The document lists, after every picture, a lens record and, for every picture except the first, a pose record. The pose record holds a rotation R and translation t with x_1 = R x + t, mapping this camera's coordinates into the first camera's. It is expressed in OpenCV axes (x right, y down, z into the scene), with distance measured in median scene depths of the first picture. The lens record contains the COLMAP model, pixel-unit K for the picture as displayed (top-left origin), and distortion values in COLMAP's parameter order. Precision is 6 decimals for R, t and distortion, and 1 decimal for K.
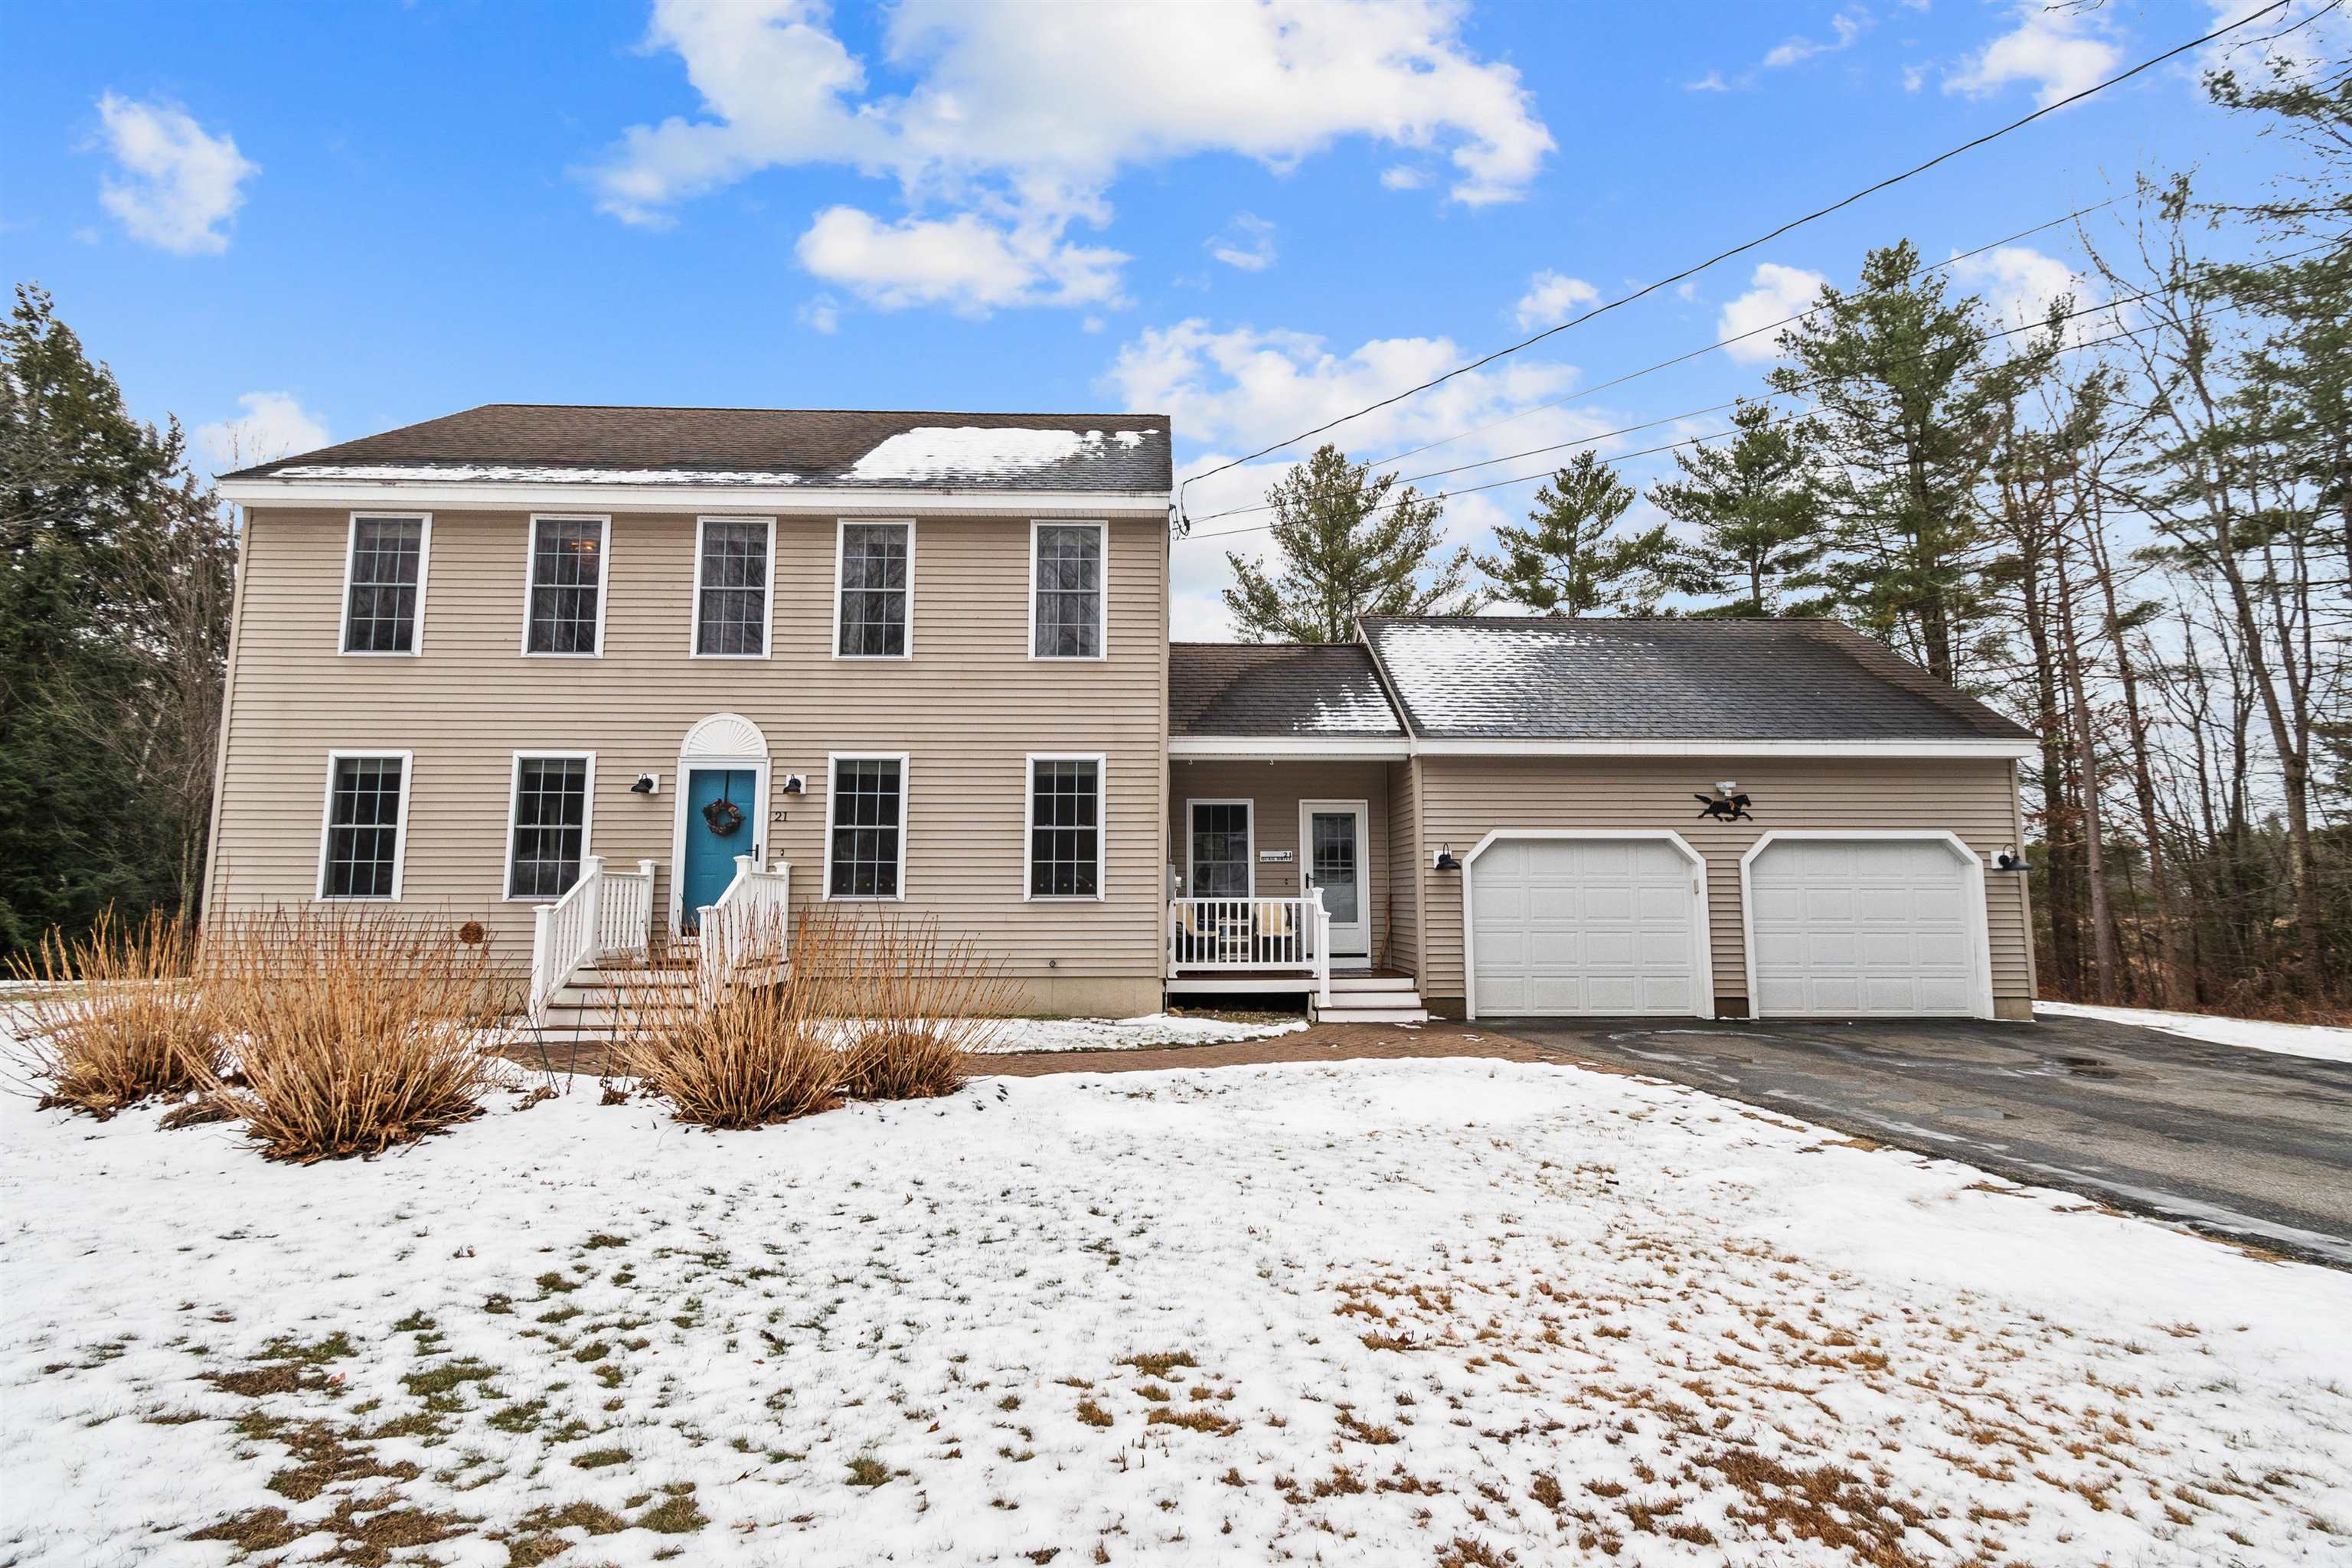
lens RADIAL K [[1044.0, 0, 1180.9], [0, 1044.0, 773.0], [0, 0, 1]] dist [-0.000416, 0.000034]
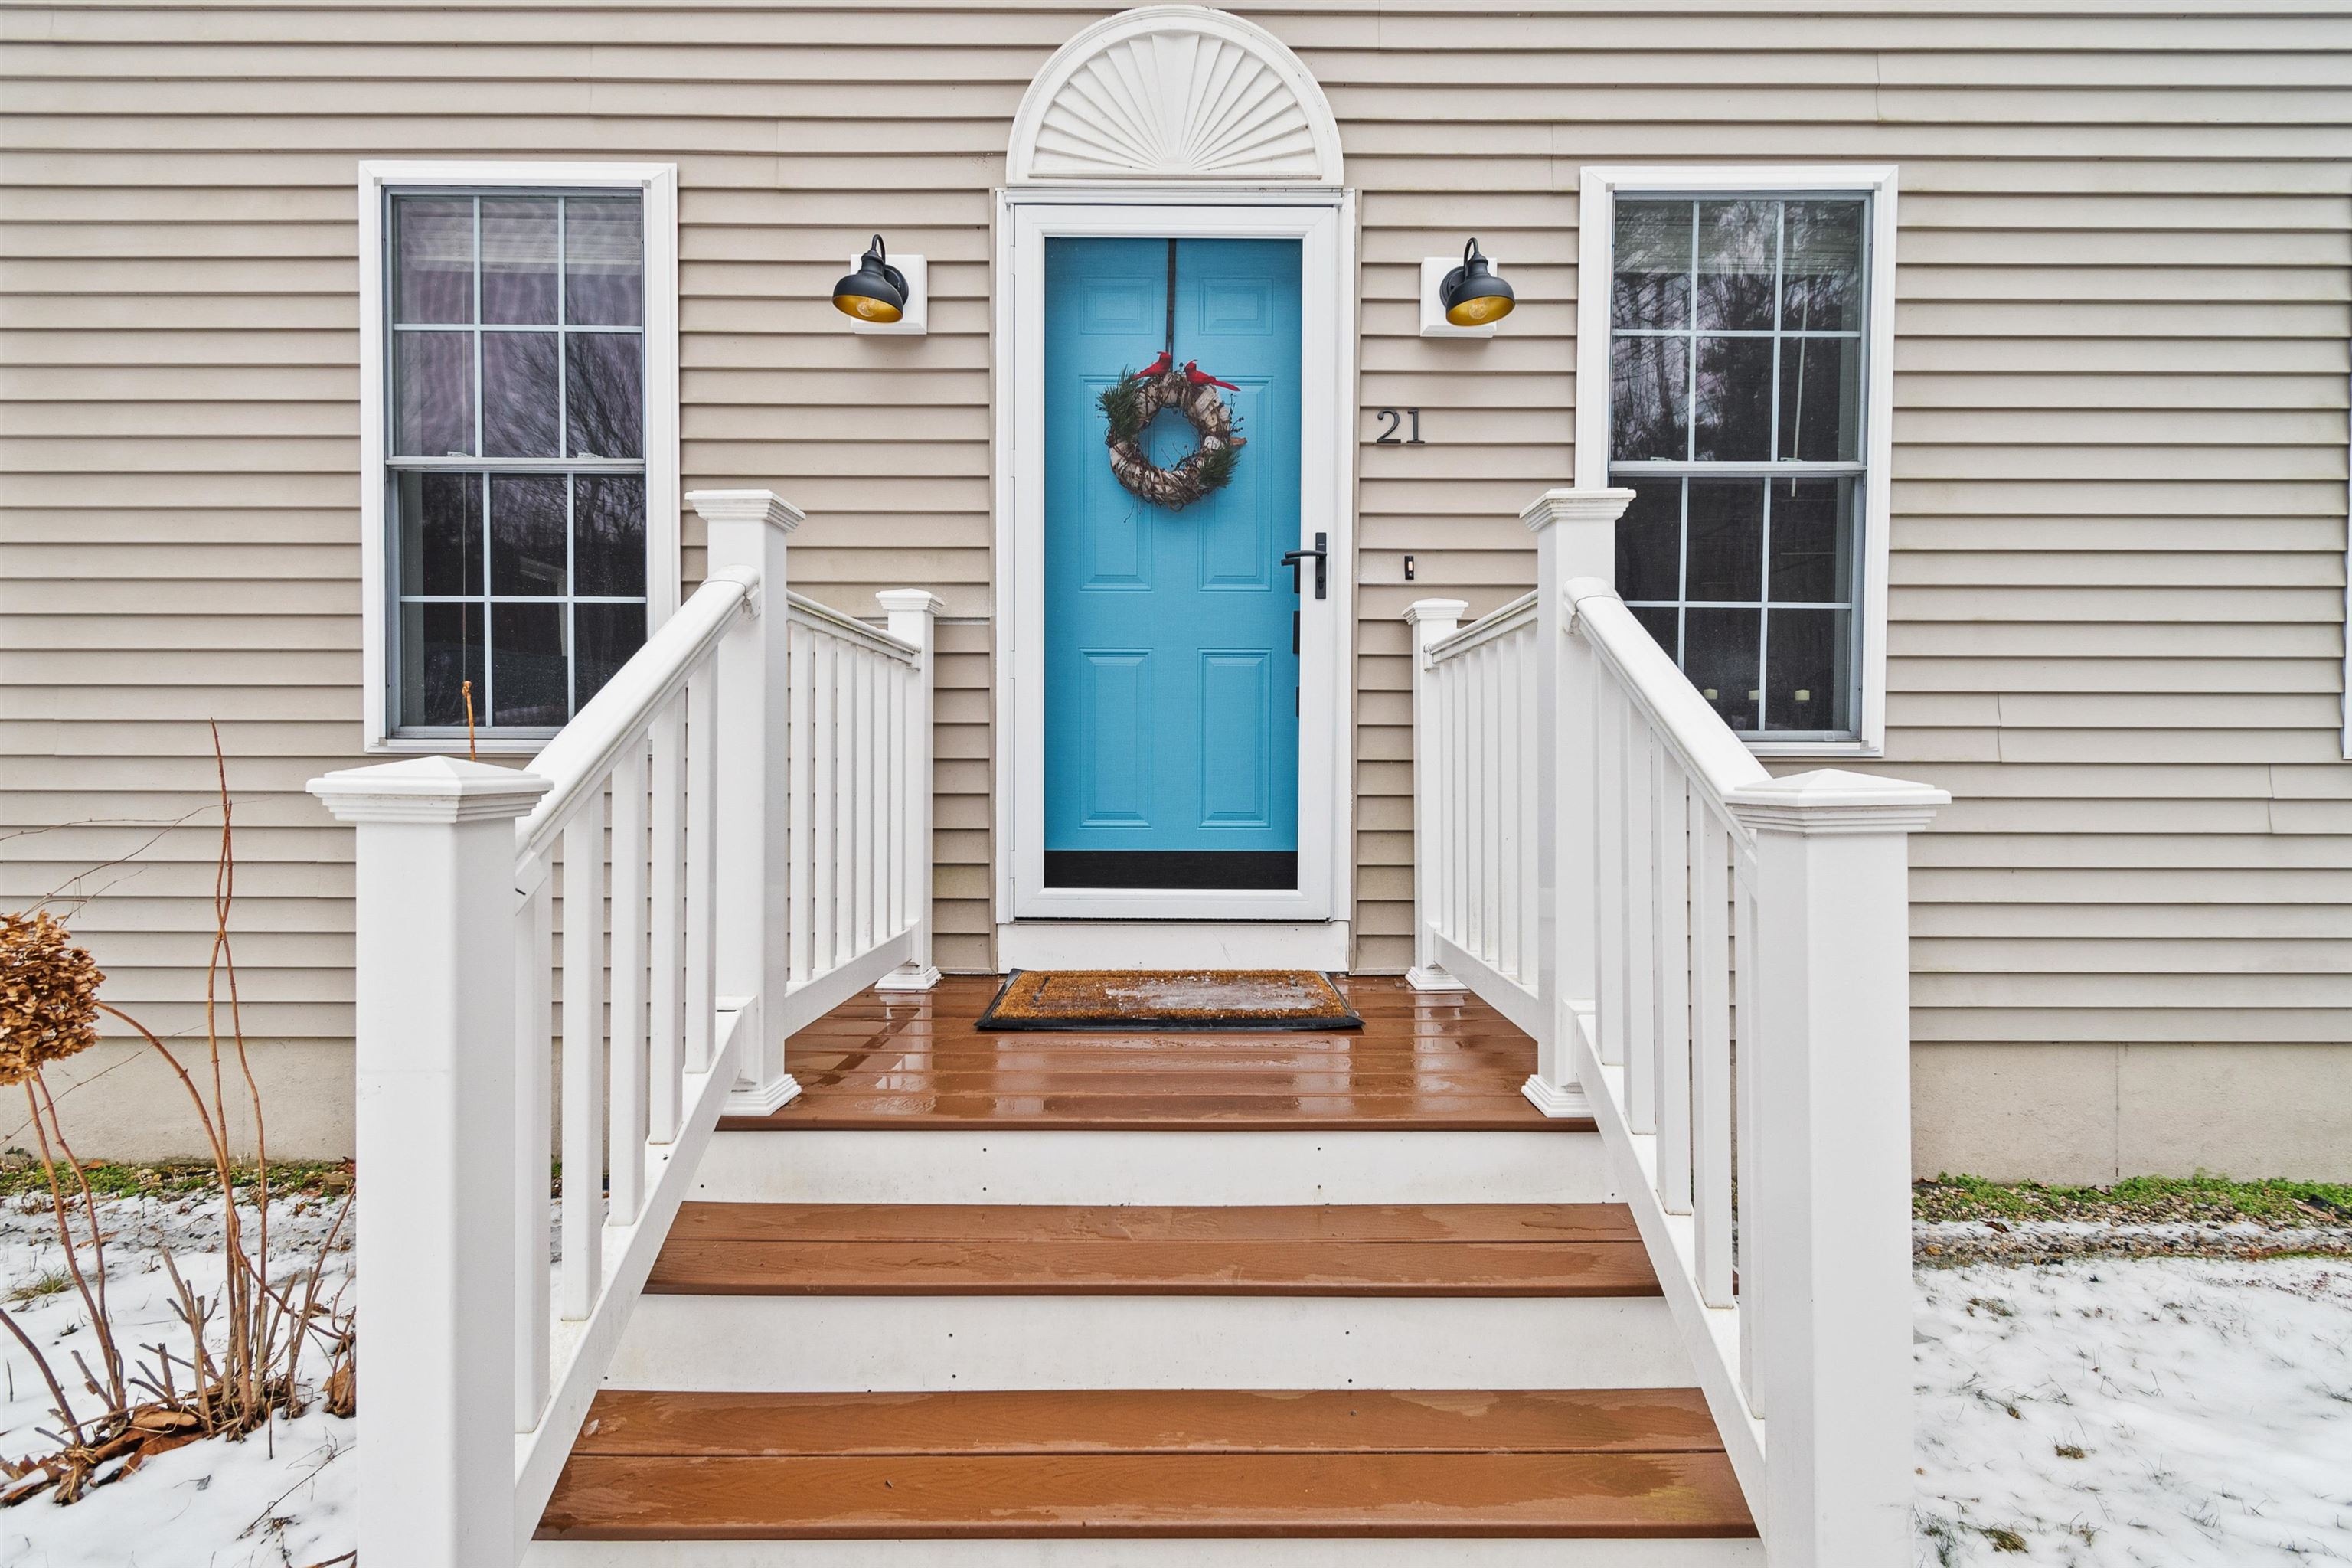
lens RADIAL K [[1044.0, 0, 1182.0], [0, 1044.0, 781.0], [0, 0, 1]] dist [-0.000416, 0.000034]
pose [[0.999861, 0.004999, -0.015896, -0.431419], [-0.002825, 0.990981, 0.133976, 0.093762], [0.016422, -0.133912, 0.990857, 0.729700]]
